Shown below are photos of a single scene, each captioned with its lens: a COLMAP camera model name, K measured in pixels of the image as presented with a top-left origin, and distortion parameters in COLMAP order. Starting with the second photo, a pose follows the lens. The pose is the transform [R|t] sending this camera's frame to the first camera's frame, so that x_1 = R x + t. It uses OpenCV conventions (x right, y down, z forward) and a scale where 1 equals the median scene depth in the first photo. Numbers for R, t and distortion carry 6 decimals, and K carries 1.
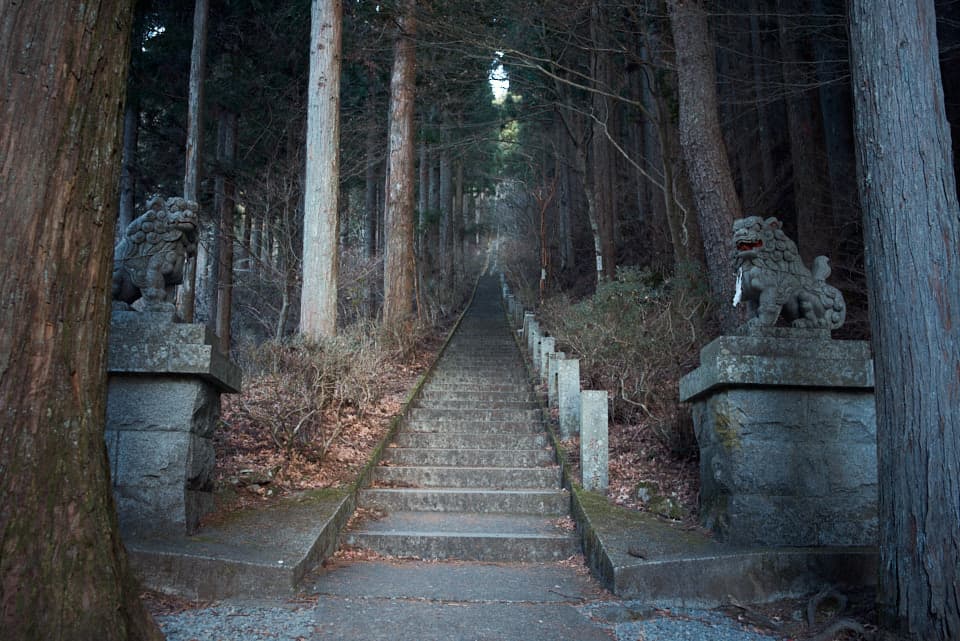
lens RADIAL K [[945.7, 0, 480.0], [0, 945.7, 320.5], [0, 0, 1]] dist [-0.076194, -0.005558]
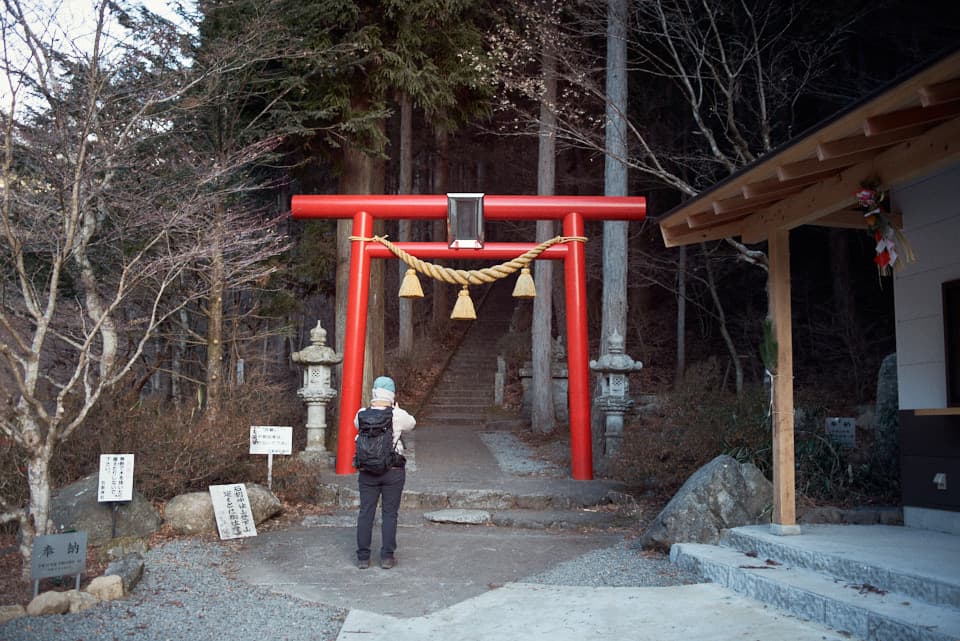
lens RADIAL K [[945.7, 0, 480.0], [0, 945.7, 320.5], [0, 0, 1]] dist [-0.076194, -0.005558]
pose [[0.998080, -0.011610, -0.060839, 0.189767], [0.016604, 0.996475, 0.082234, -0.266258], [0.059670, -0.083086, 0.994754, -1.560791]]
